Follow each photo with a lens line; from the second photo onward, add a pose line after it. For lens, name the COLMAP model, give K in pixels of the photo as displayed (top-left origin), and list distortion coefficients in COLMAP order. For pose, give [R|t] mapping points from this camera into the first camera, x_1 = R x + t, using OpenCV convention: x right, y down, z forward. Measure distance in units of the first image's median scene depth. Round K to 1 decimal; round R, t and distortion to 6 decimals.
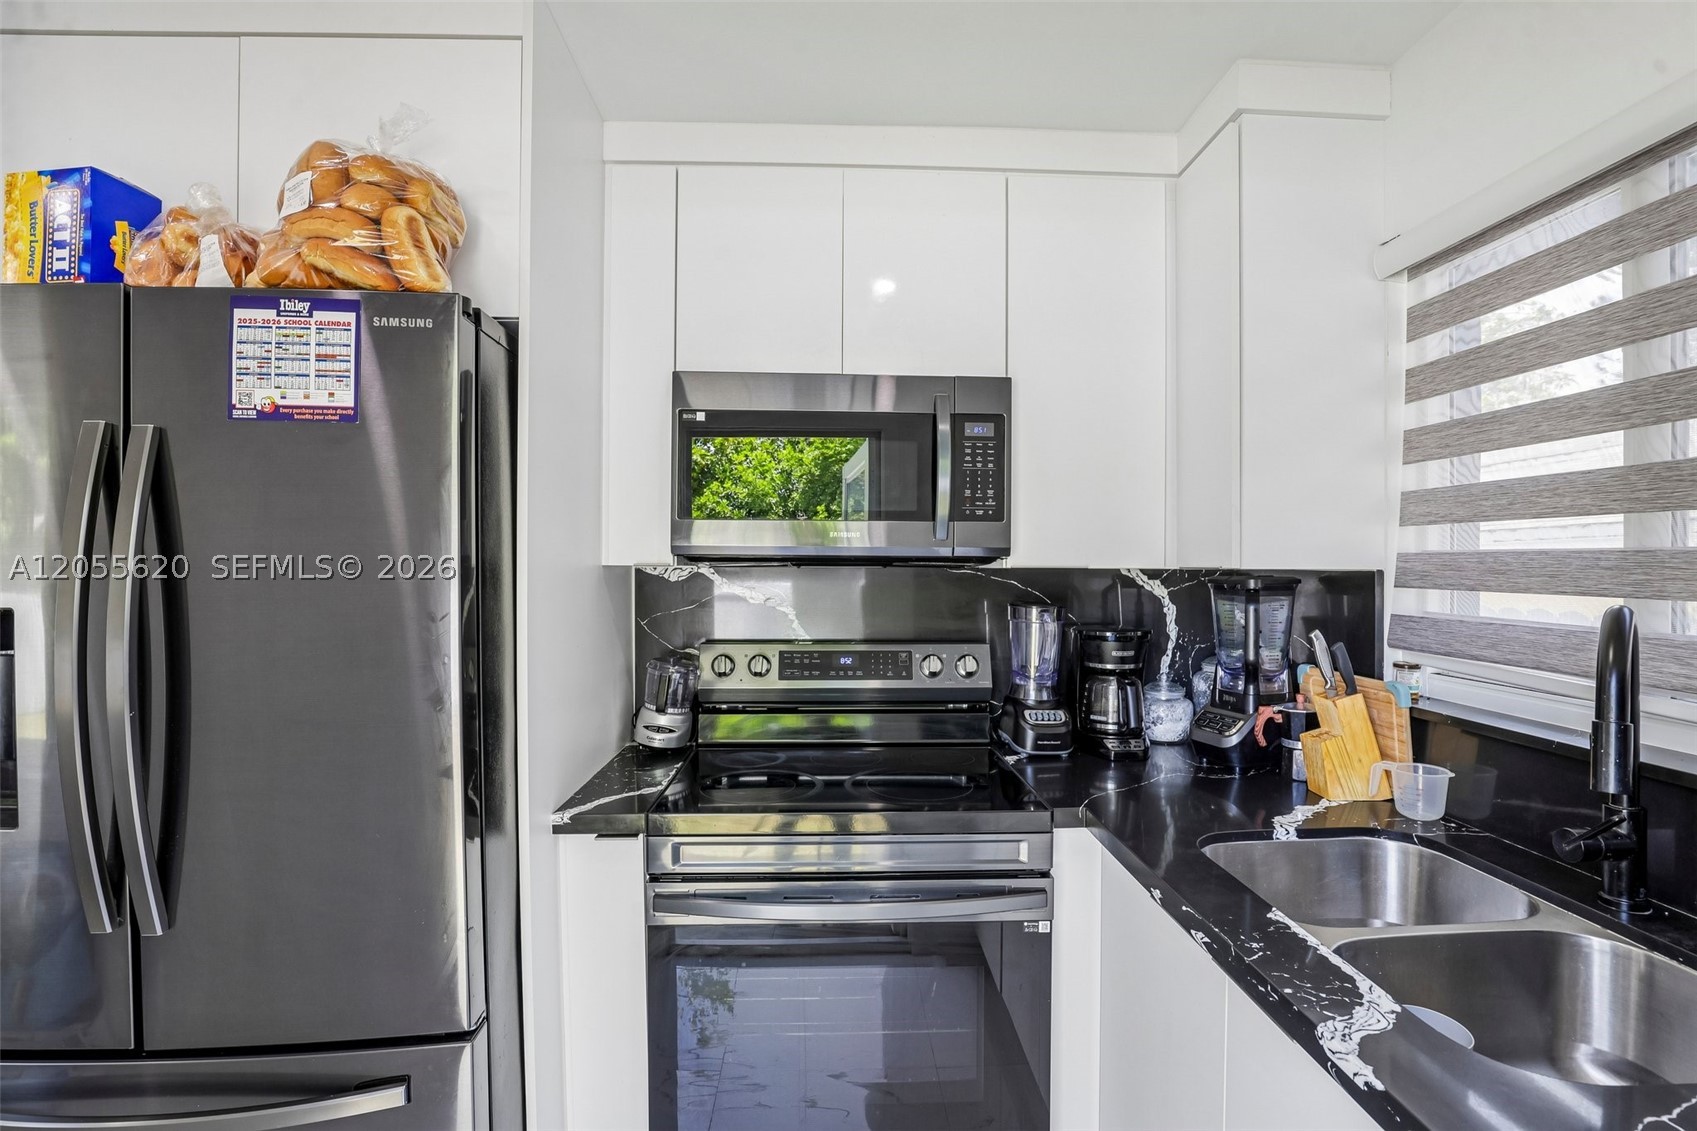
lens RADIAL K [[775.7, 0, 857.1], [0, 775.7, 573.8], [0, 0, 1]] dist [-0.037119, 0.007900]
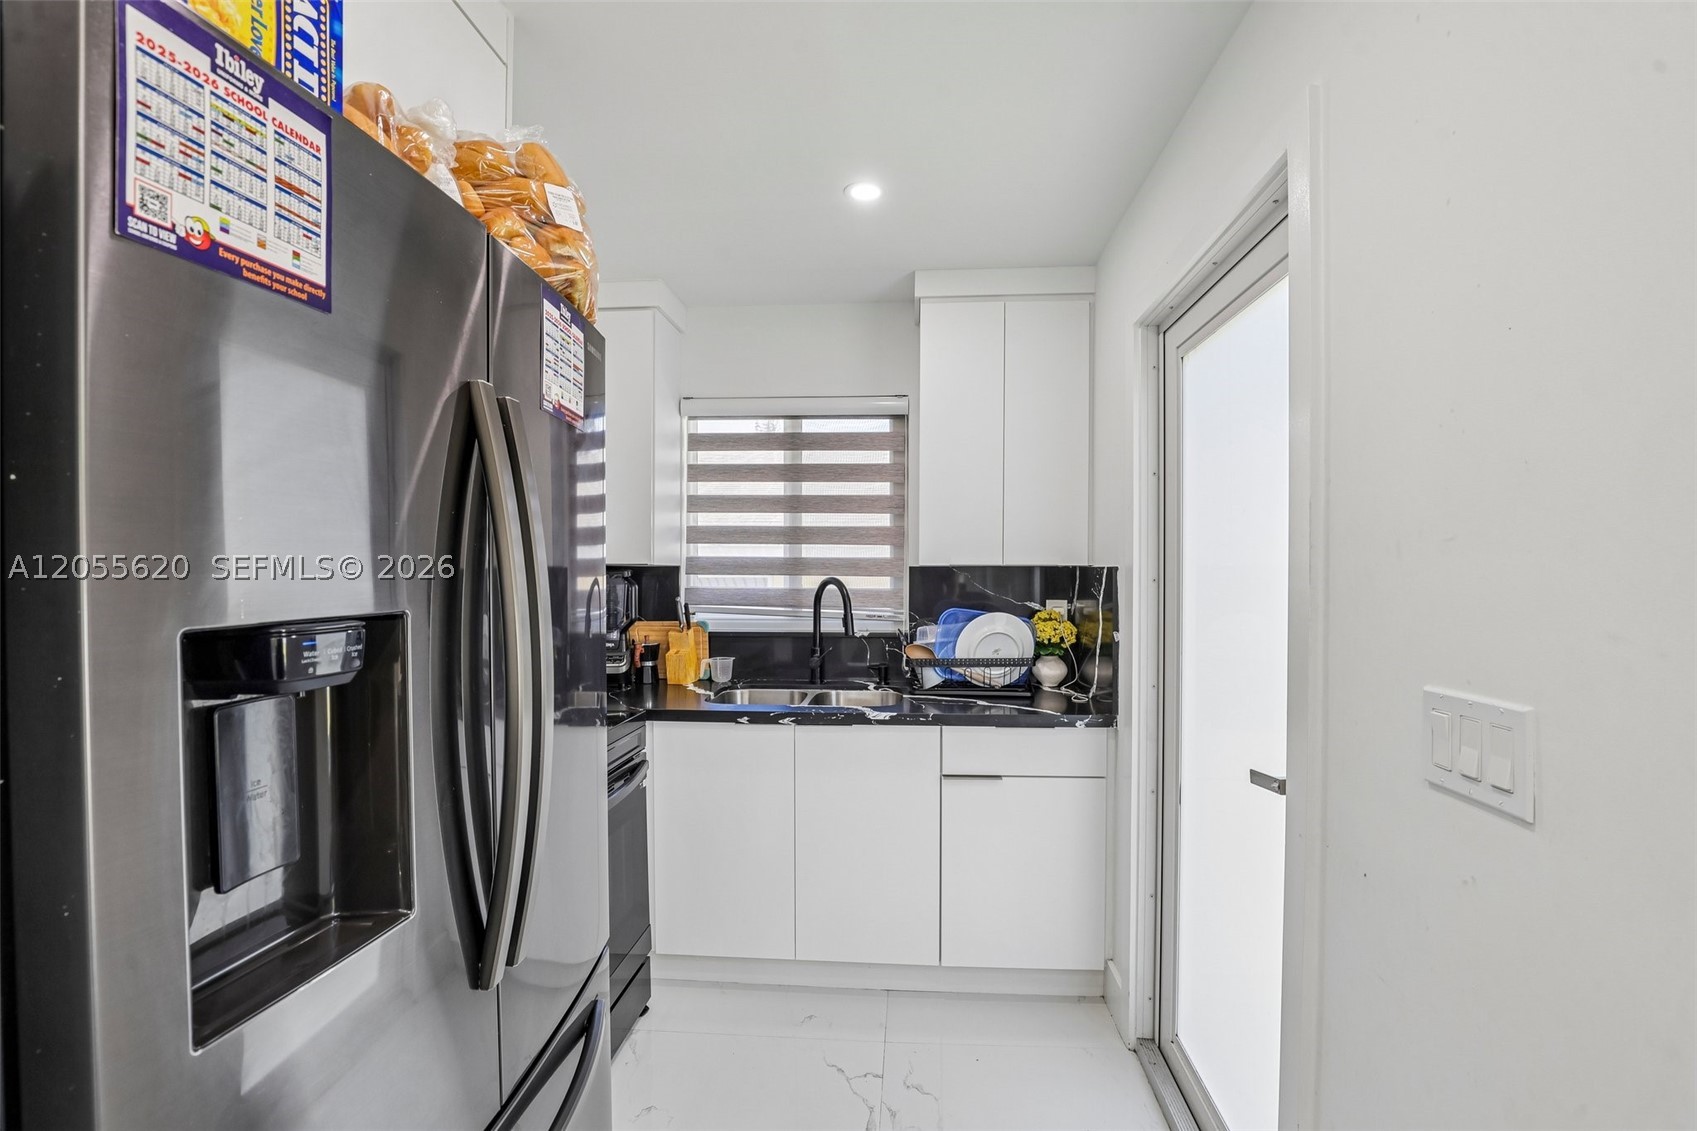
lens RADIAL K [[775.7, 0, 857.1], [0, 775.7, 573.8], [0, 0, 1]] dist [-0.037119, 0.007900]
pose [[0.115364, -0.008599, 0.993286, -1.109233], [0.008817, 0.999932, 0.007633, 0.004301], [-0.993284, 0.007877, 0.115432, 0.298017]]
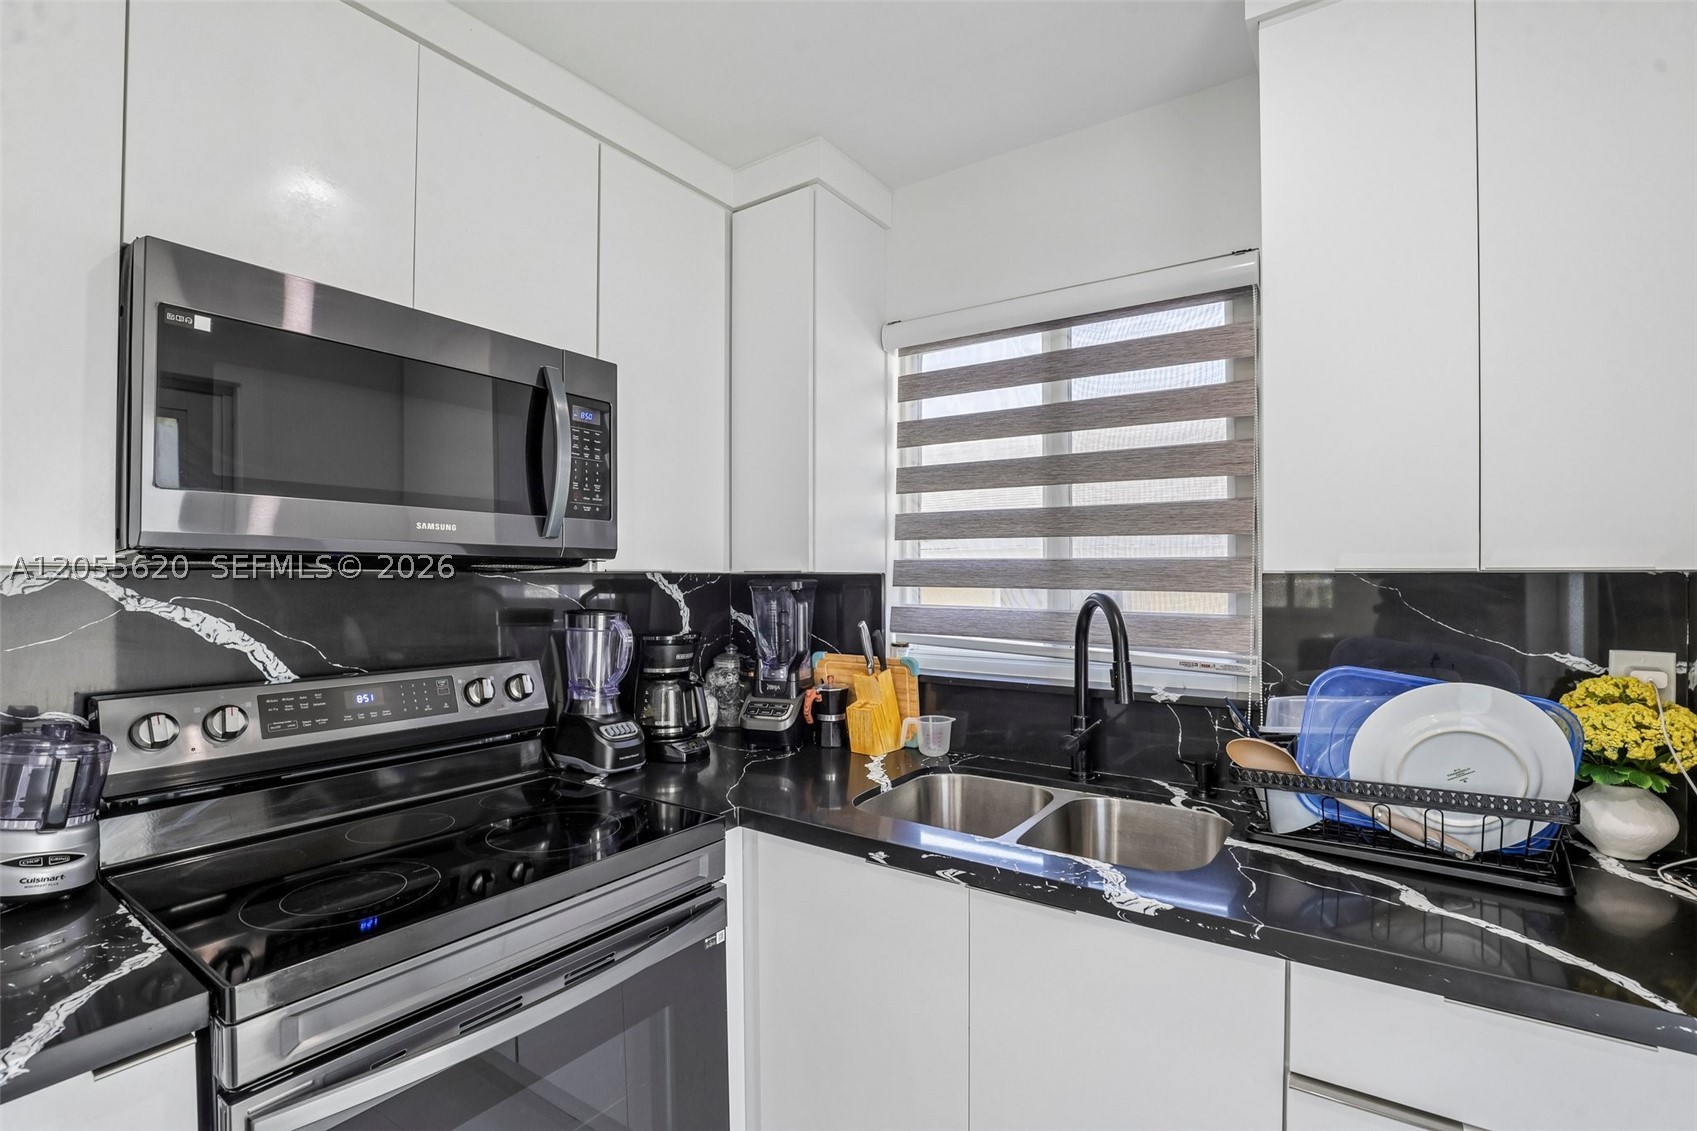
lens RADIAL K [[775.7, 0, 857.1], [0, 775.7, 573.8], [0, 0, 1]] dist [-0.037119, 0.007900]
pose [[0.599281, -0.000947, 0.800538, -0.364047], [0.009697, 0.999935, -0.006076, 0.003607], [-0.800480, 0.011405, 0.599251, 0.223723]]
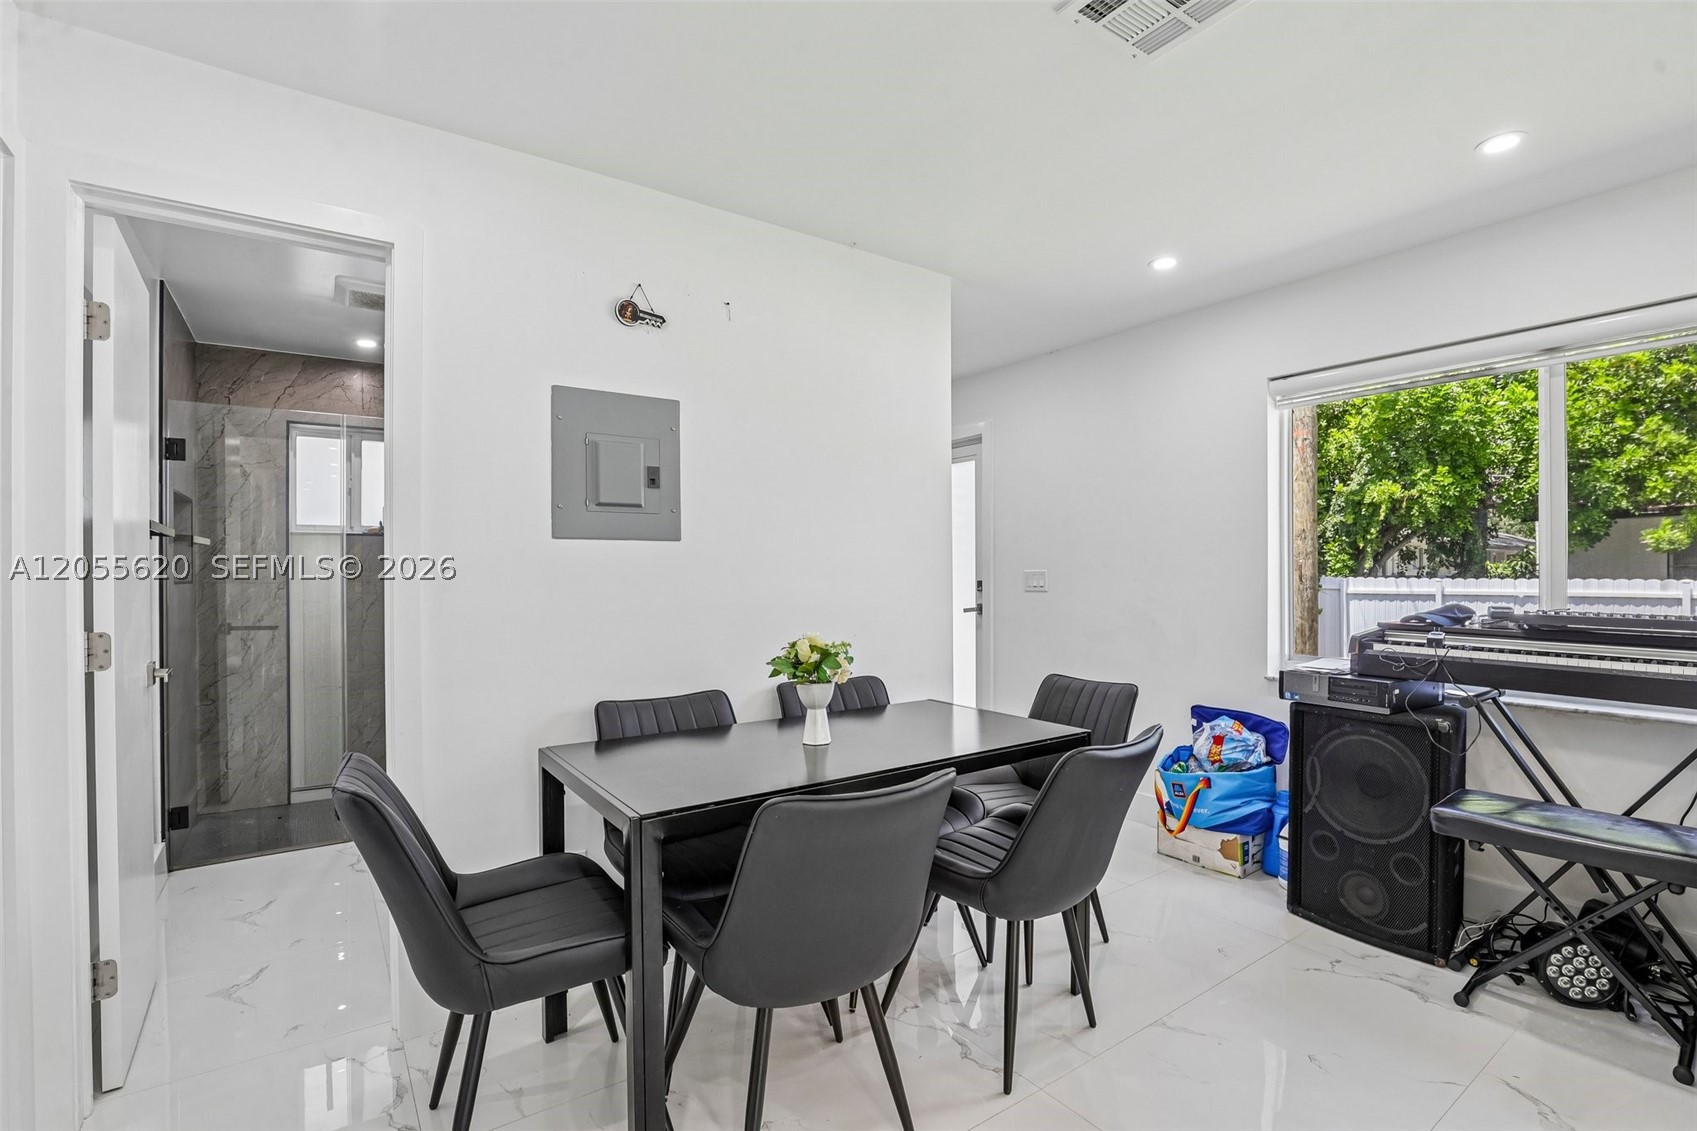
lens RADIAL K [[775.7, 0, 857.1], [0, 775.7, 573.8], [0, 0, 1]] dist [-0.037119, 0.007900]
pose [[-0.545384, 0.002385, 0.838183, -2.340974], [0.011858, 0.999918, 0.004871, 0.081708], [-0.838102, 0.012596, -0.545368, 1.781494]]
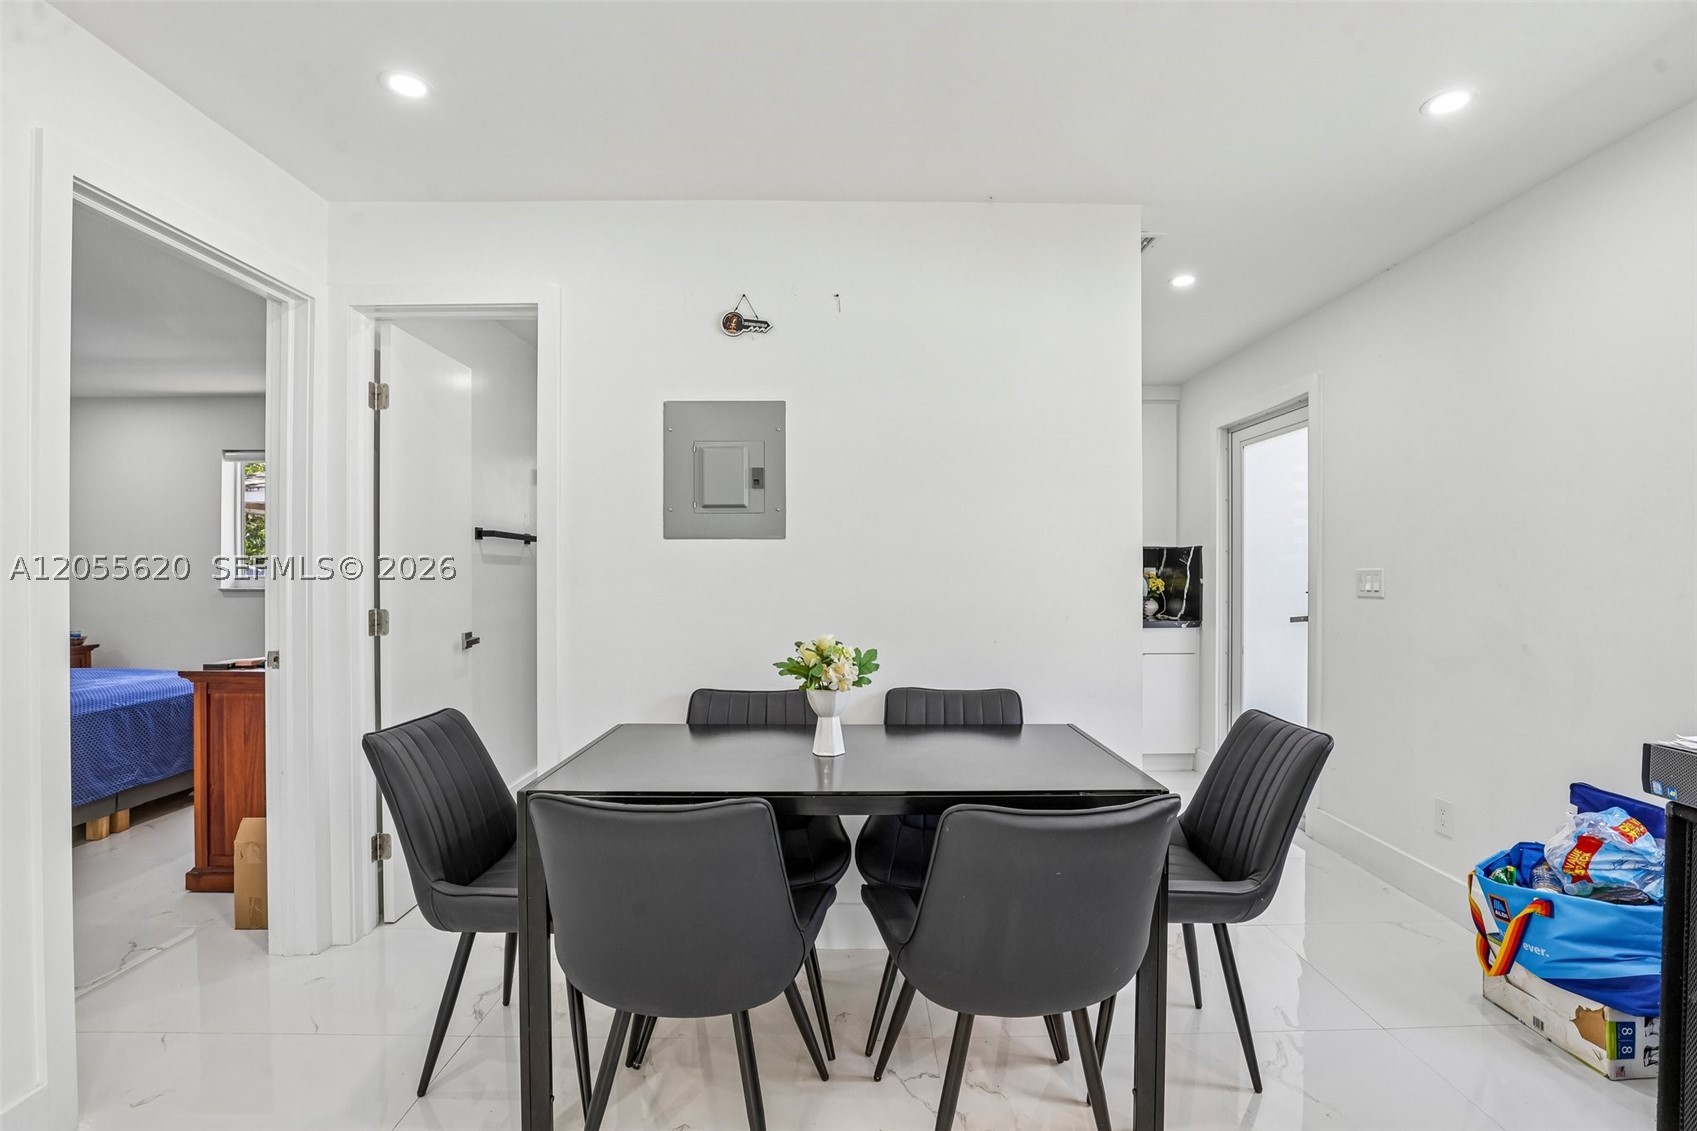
lens RADIAL K [[775.7, 0, 857.1], [0, 775.7, 573.8], [0, 0, 1]] dist [-0.037119, 0.007900]
pose [[0.031248, -0.002440, 0.999509, -2.414070], [0.008066, 0.999965, 0.002189, 0.087516], [-0.999479, 0.007993, 0.031267, 1.109340]]
